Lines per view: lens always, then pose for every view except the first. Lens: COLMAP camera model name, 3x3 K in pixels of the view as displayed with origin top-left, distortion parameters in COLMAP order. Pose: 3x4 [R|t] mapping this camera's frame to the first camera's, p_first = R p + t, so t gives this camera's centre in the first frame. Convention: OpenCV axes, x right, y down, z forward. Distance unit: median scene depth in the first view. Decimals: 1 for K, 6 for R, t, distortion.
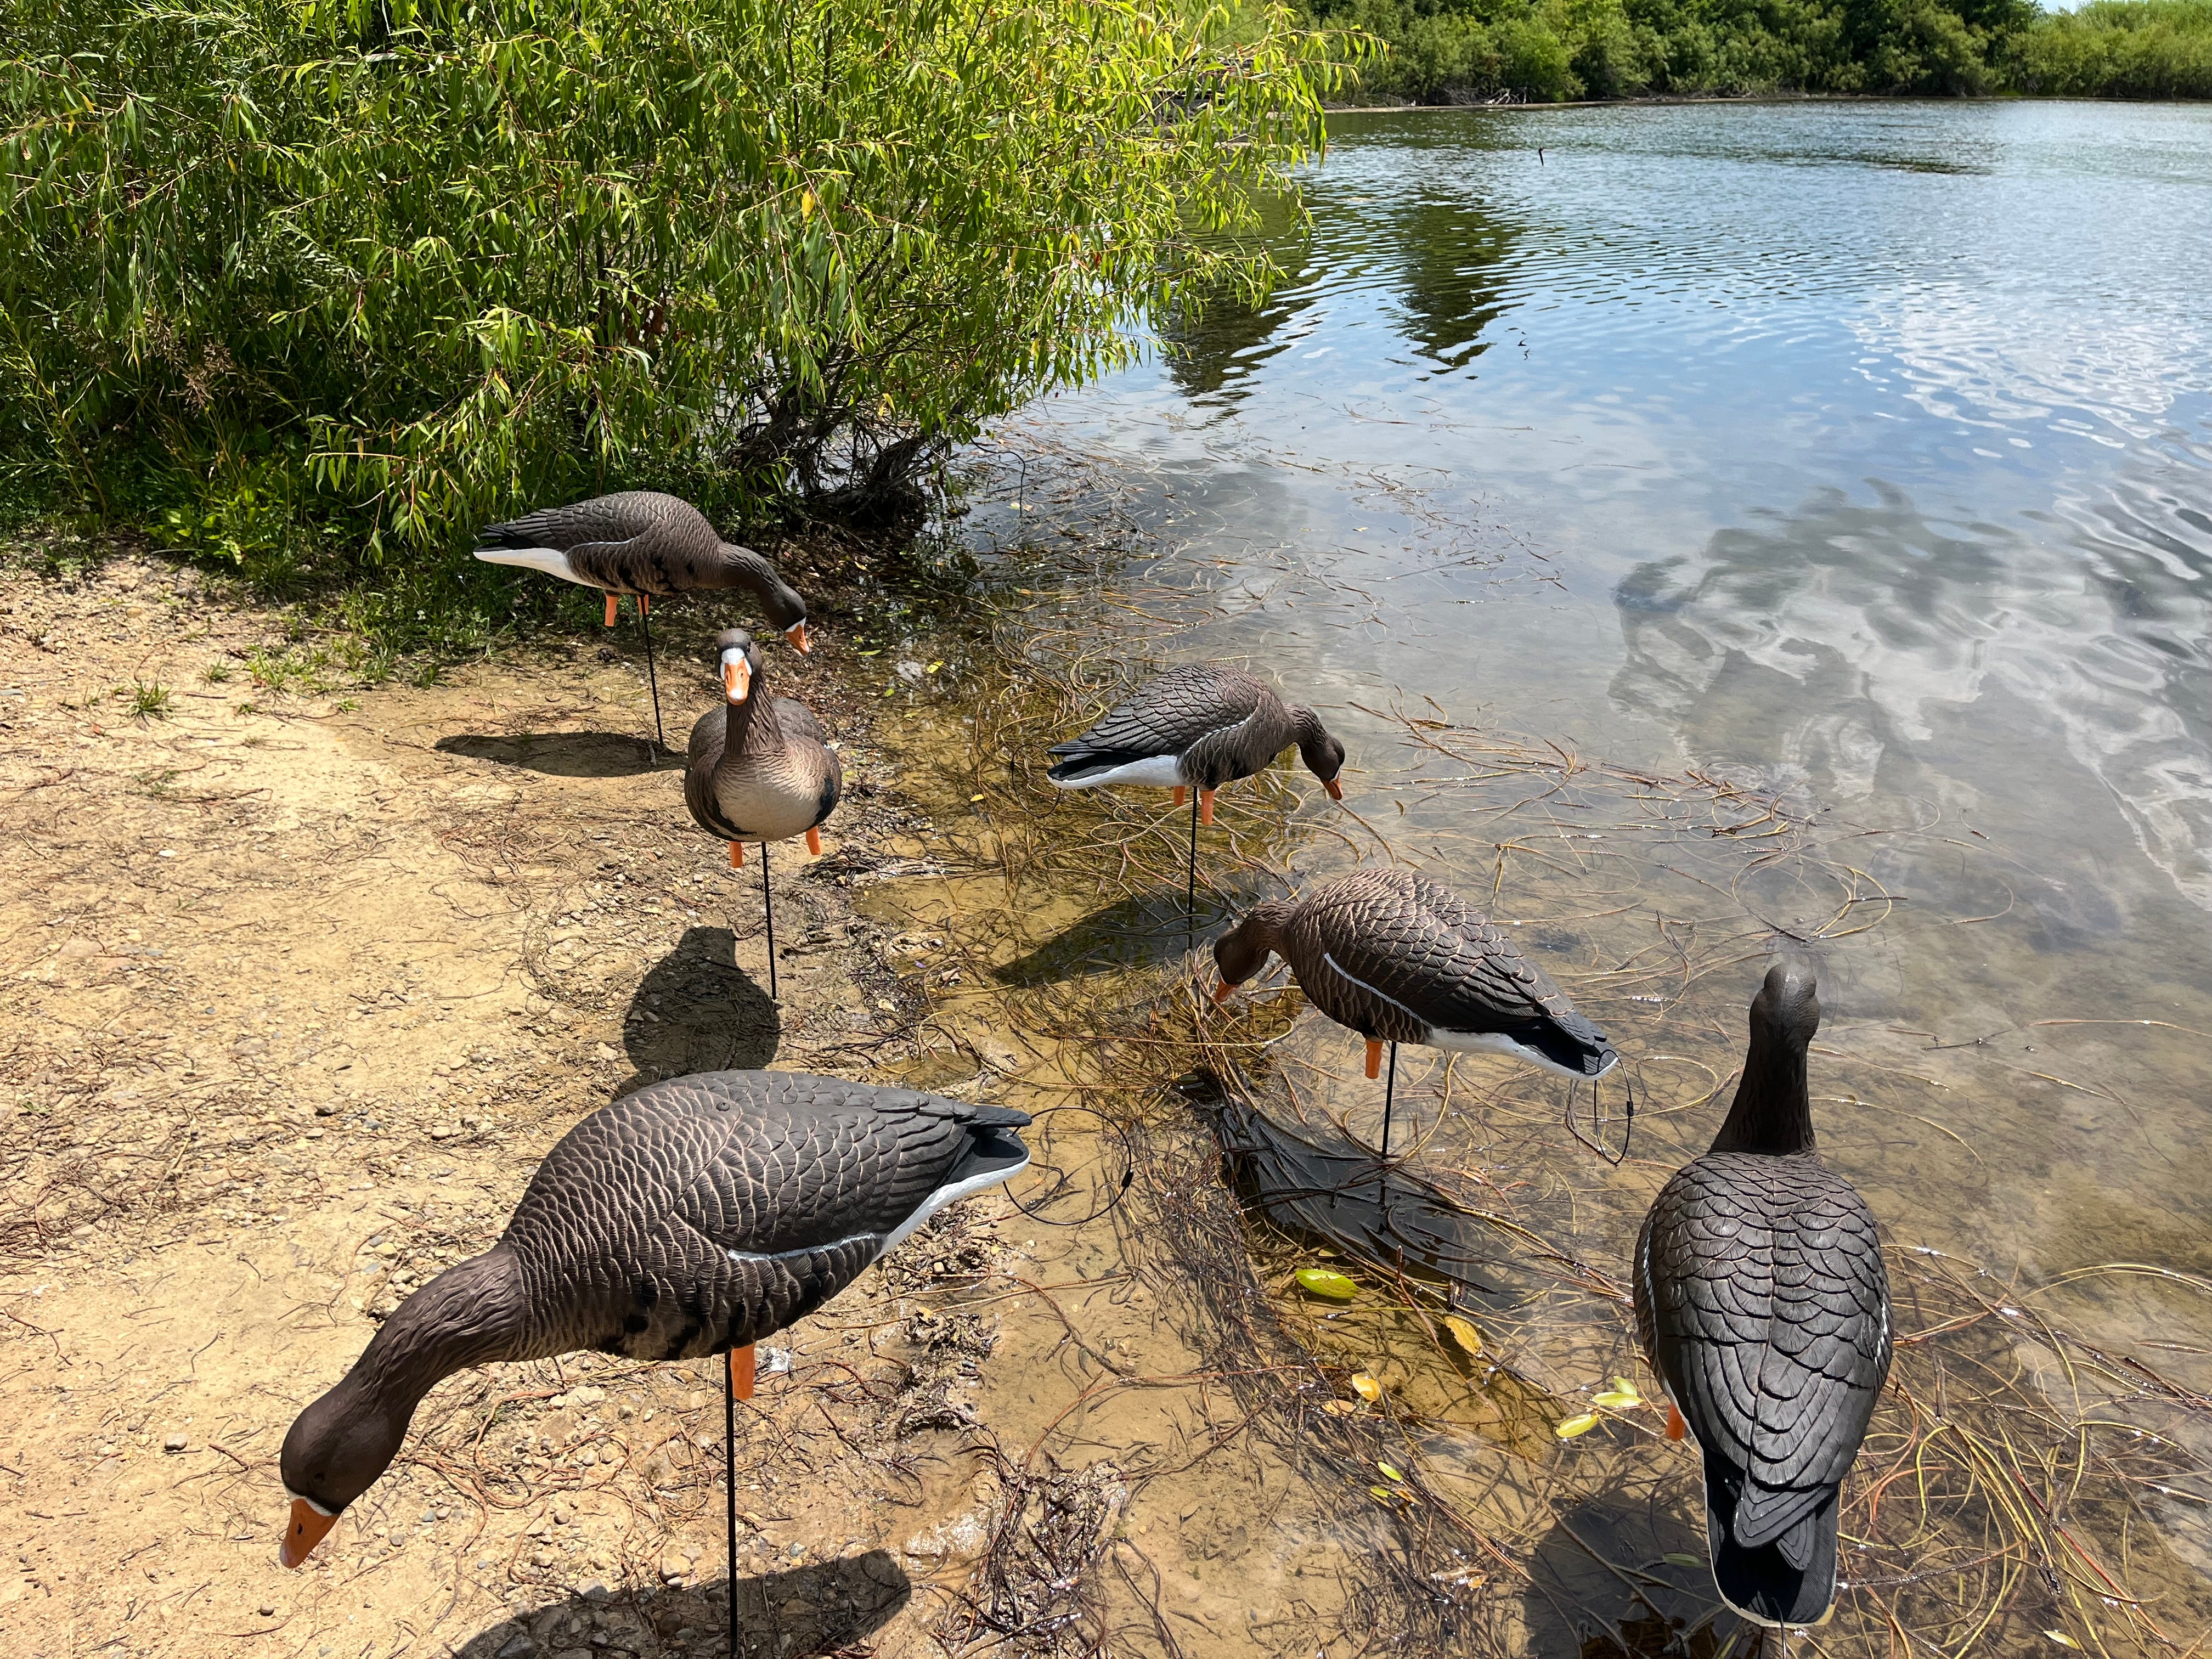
lens RADIAL K [[1714.2, 0, 1113.9], [0, 1714.2, 739.5], [0, 0, 1]] dist [0.041388, 0.000087]
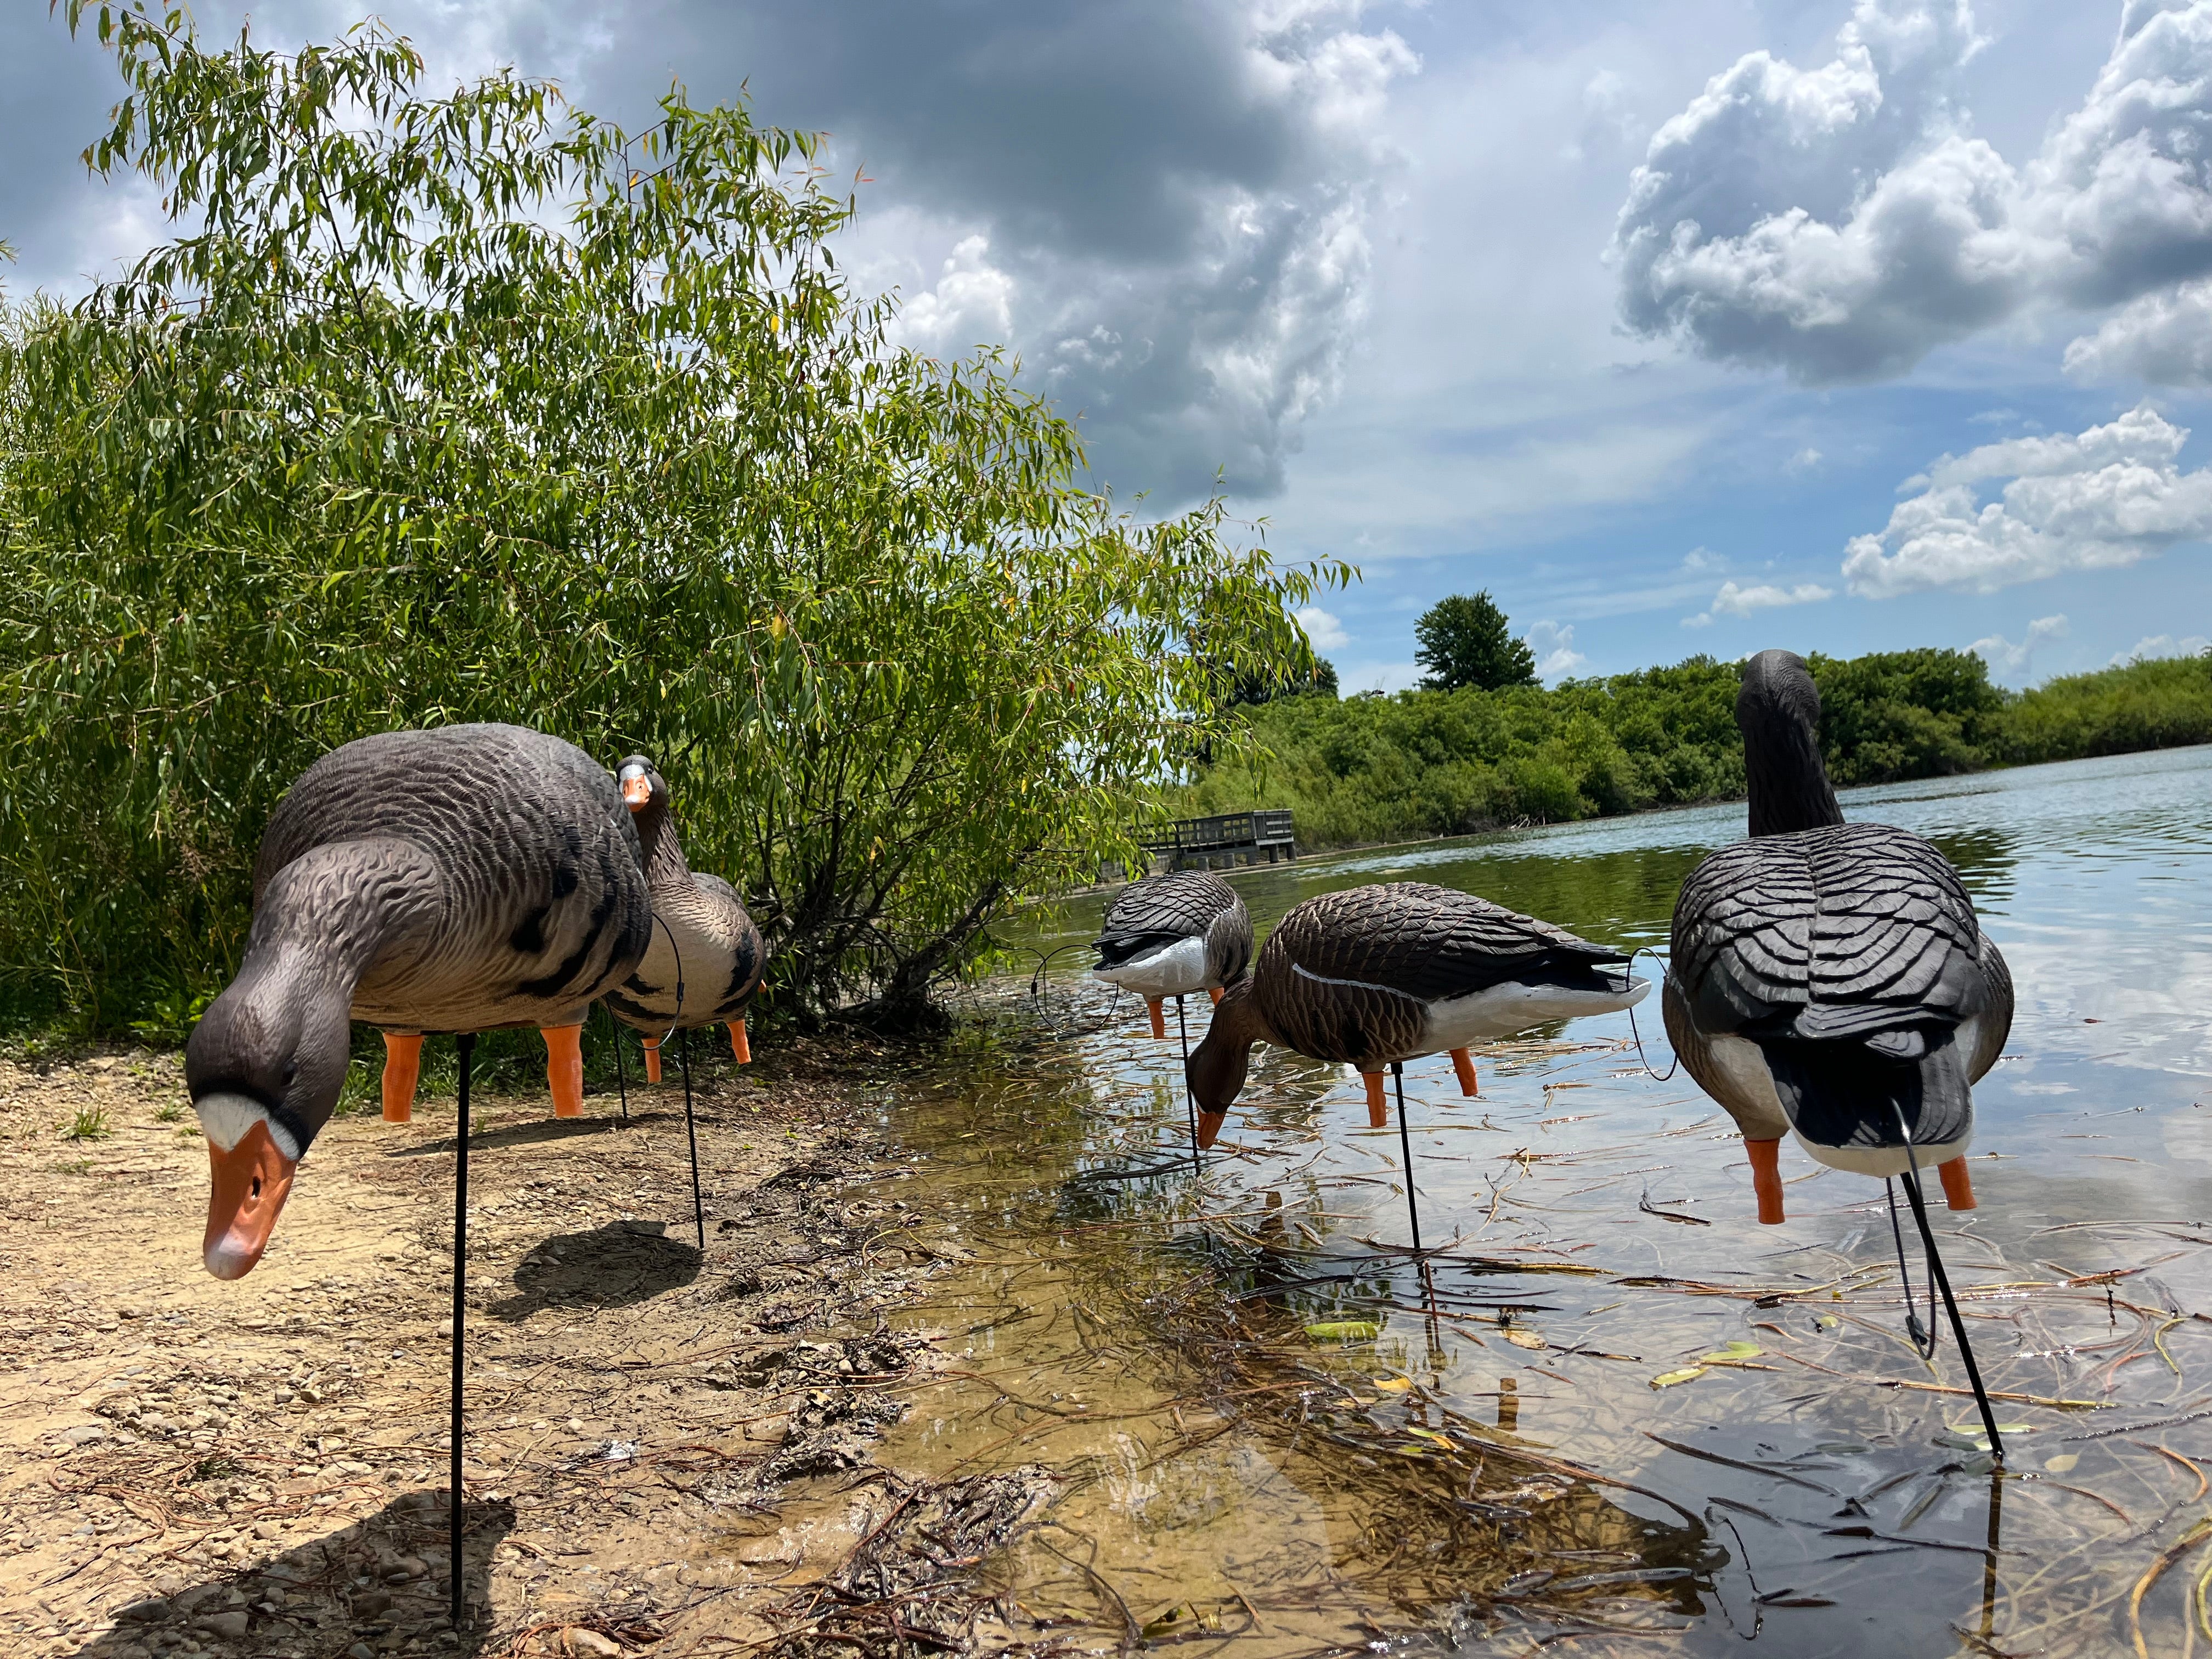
lens RADIAL K [[1680.0, 0, 1103.5], [0, 1680.0, 828.3], [0, 0, 1]] dist [0.038689, -0.001841]
pose [[0.991617, -0.123338, -0.038504, 0.069317], [0.097761, 0.911034, -0.400574, 0.379286], [0.084484, 0.393452, 0.915455, 0.203403]]
